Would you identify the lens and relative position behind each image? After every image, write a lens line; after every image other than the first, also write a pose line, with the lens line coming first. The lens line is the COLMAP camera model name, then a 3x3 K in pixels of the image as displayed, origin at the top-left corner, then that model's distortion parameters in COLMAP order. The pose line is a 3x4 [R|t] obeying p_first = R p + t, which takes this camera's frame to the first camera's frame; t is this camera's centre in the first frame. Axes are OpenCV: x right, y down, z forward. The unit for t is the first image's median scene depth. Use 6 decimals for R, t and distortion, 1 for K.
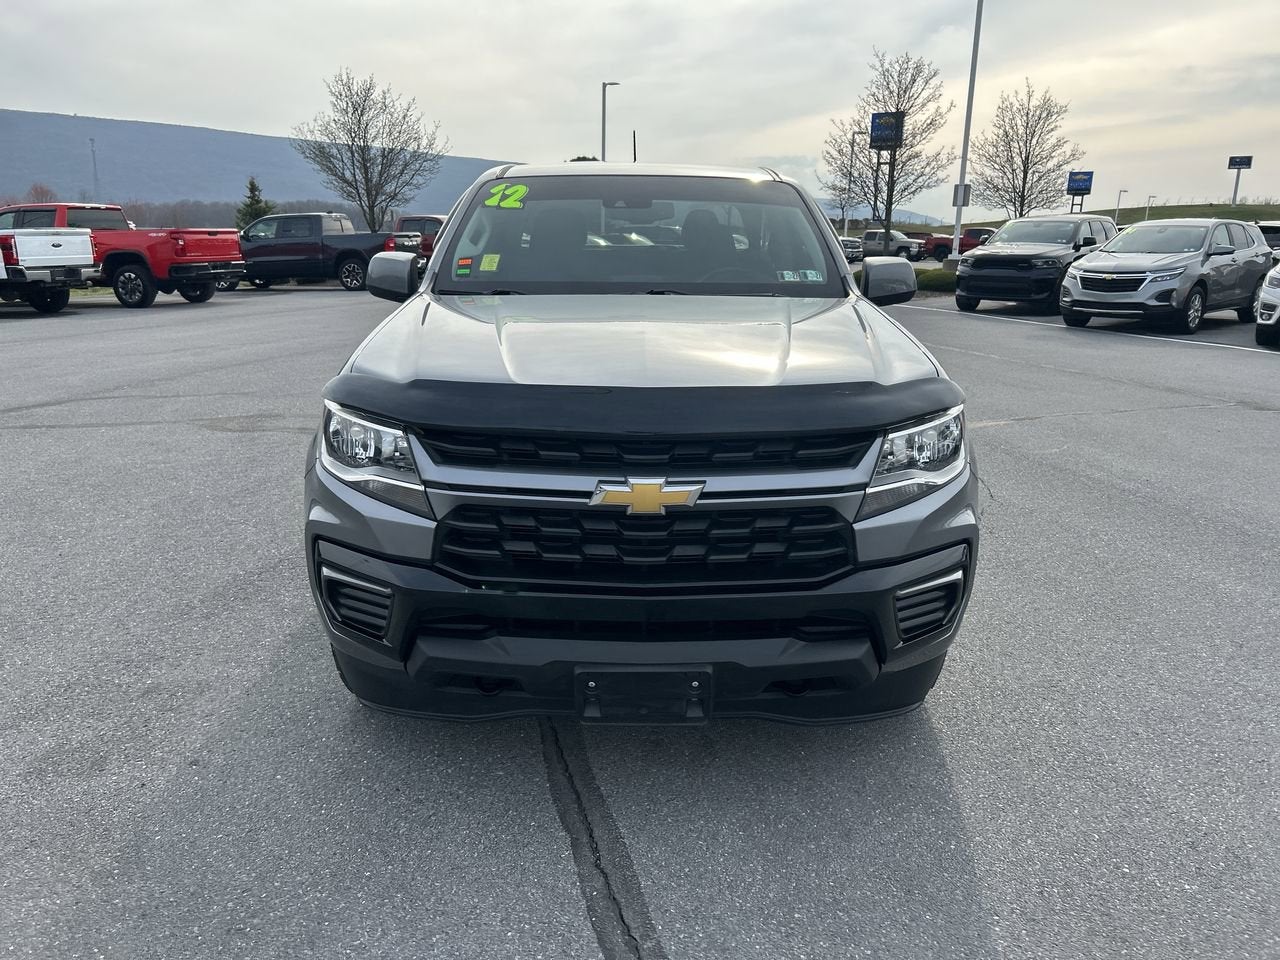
lens RADIAL K [[974.5, 0, 635.8], [0, 974.5, 465.5], [0, 0, 1]] dist [0.049490, -0.042443]
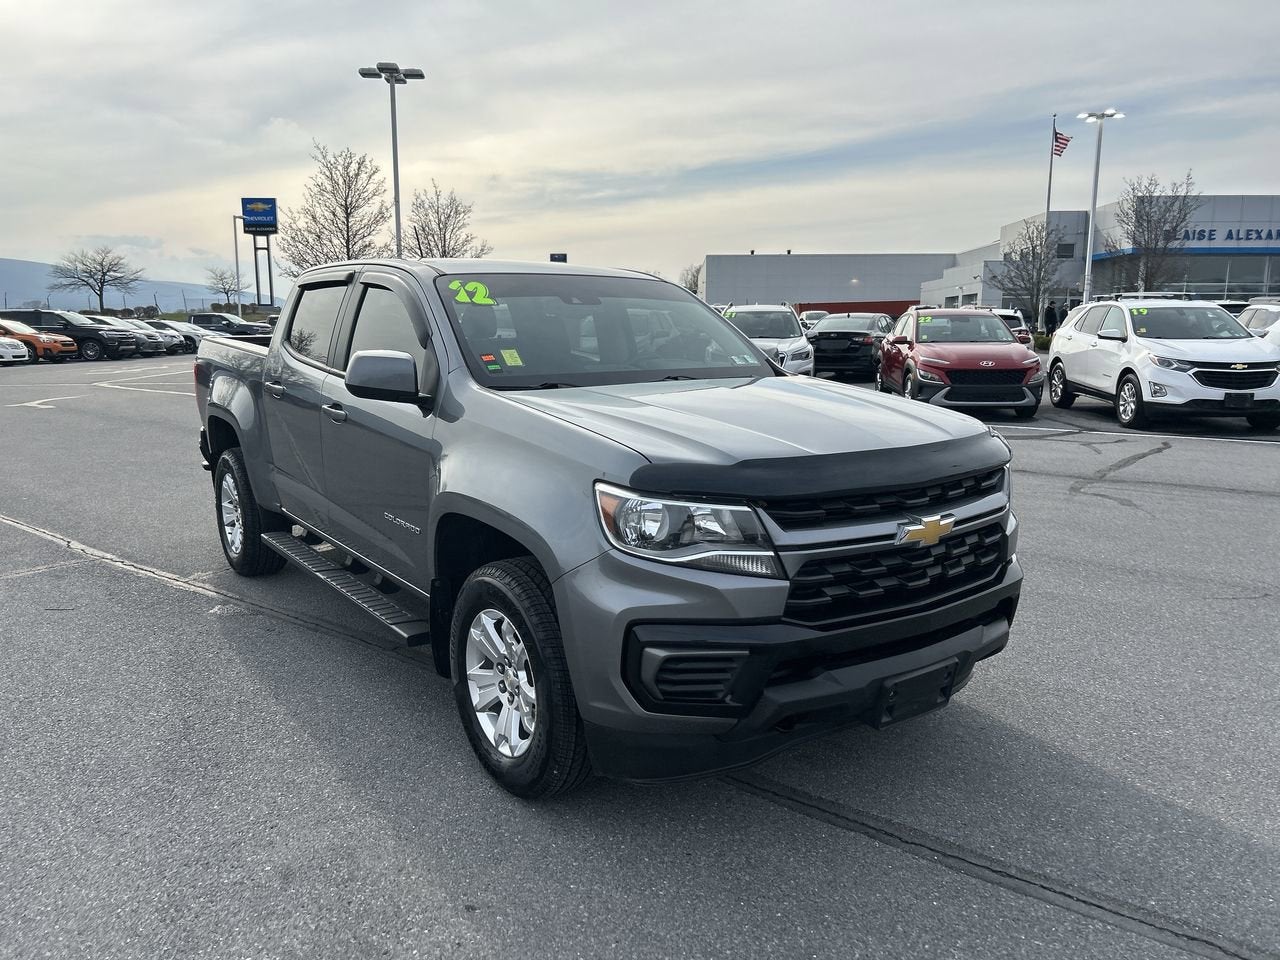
lens RADIAL K [[970.7, 0, 647.1], [0, 970.7, 481.9], [0, 0, 1]] dist [0.049050, -0.054238]
pose [[0.809395, -0.110200, 0.576832, -0.641153], [0.147972, 0.988814, -0.018724, -0.039162], [-0.568317, 0.100510, 0.816648, 0.102251]]
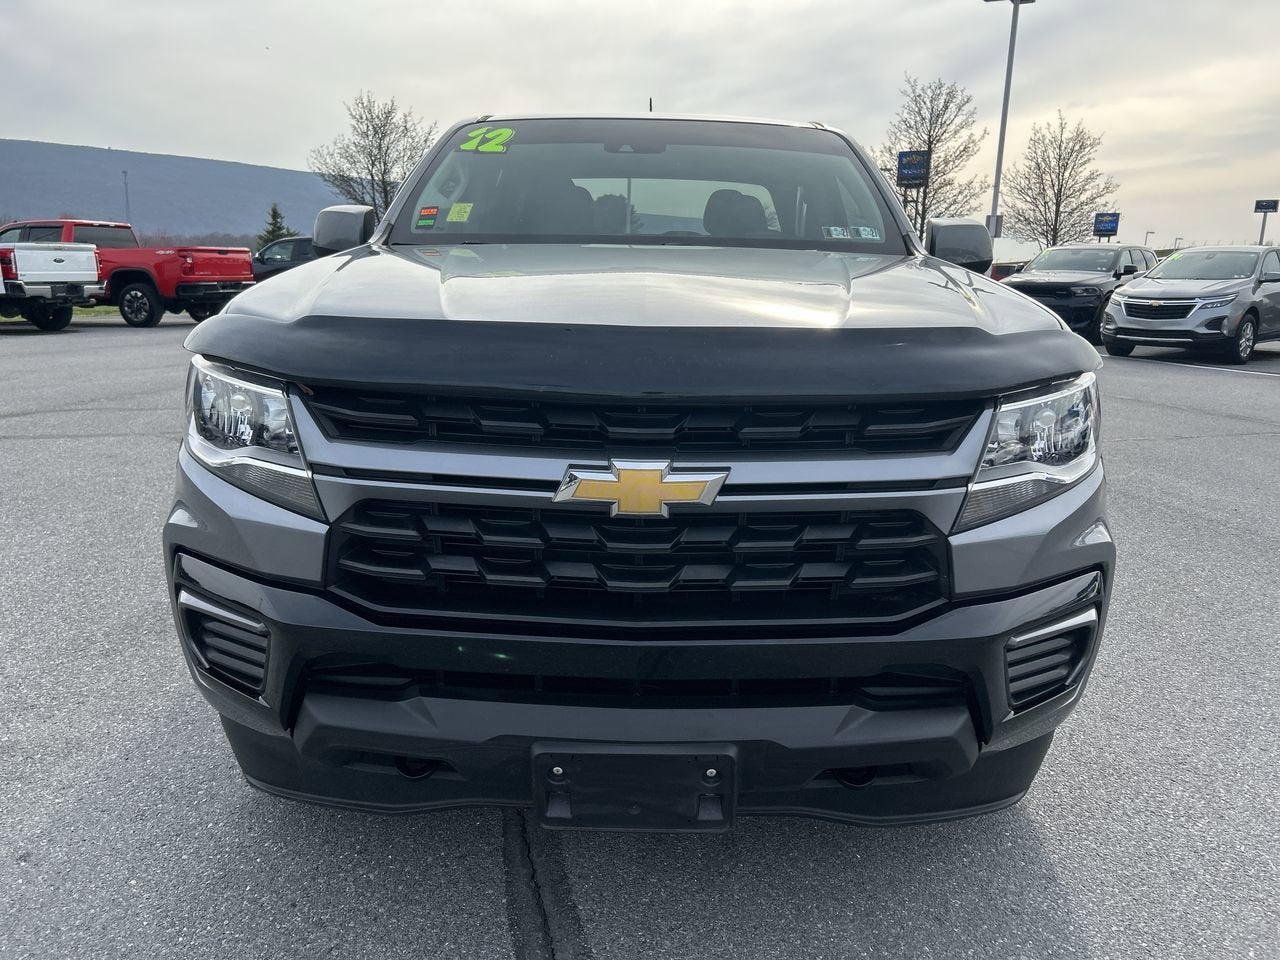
lens RADIAL K [[970.7, 0, 647.1], [0, 970.7, 481.9], [0, 0, 1]] dist [0.049050, -0.054238]
pose [[0.999850, 0.012494, -0.012001, 0.015036], [-0.012738, 0.999709, -0.020496, 0.025521], [0.011742, 0.020646, 0.999718, 0.216322]]
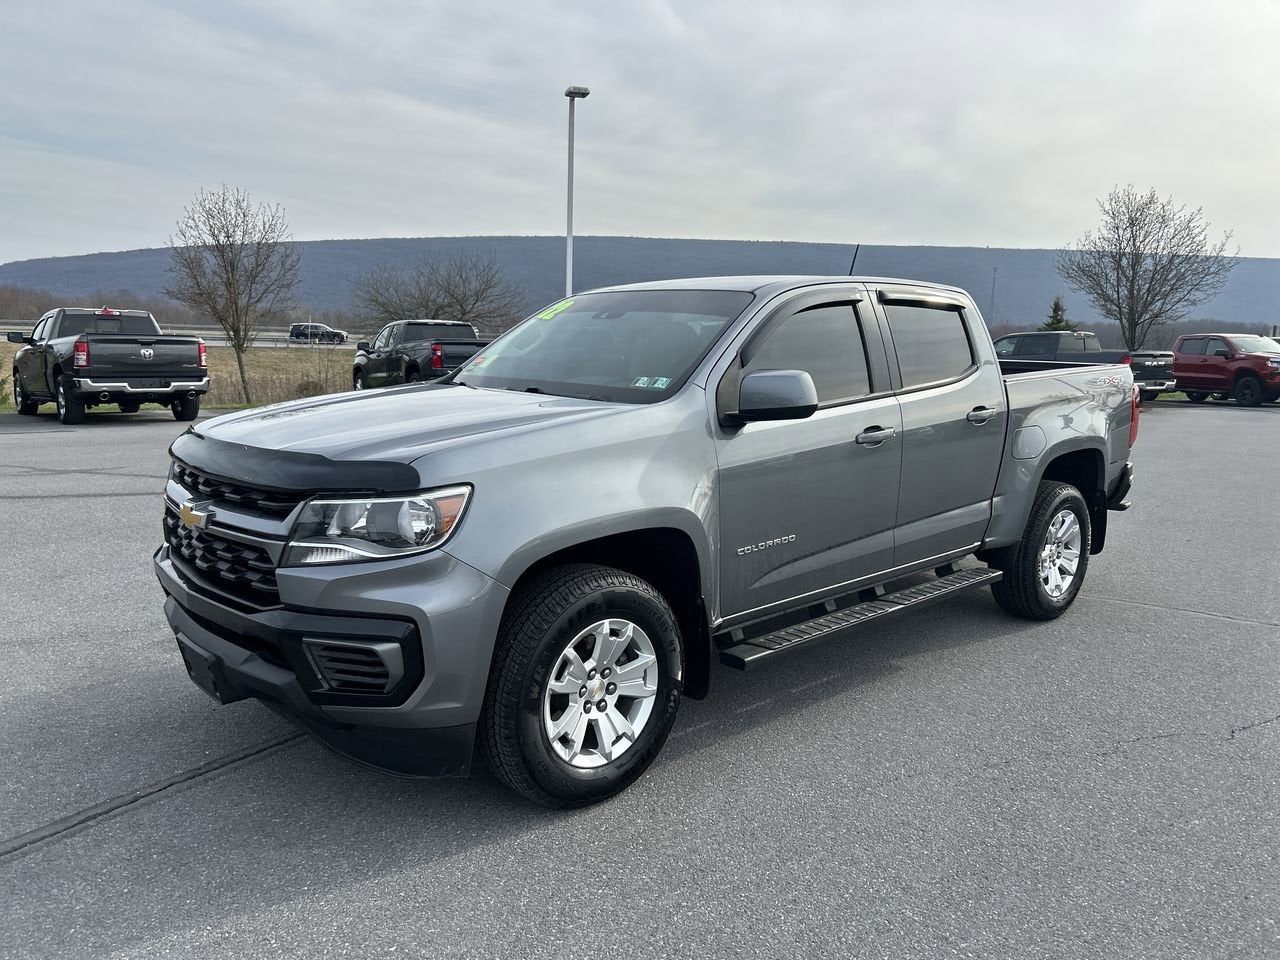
lens RADIAL K [[970.7, 0, 647.1], [0, 970.7, 481.9], [0, 0, 1]] dist [0.049050, -0.054238]
pose [[0.666849, 0.118881, -0.735650, 0.921957], [-0.192202, 0.981230, -0.015660, -0.074698], [0.719980, 0.151836, 0.677181, 0.332985]]
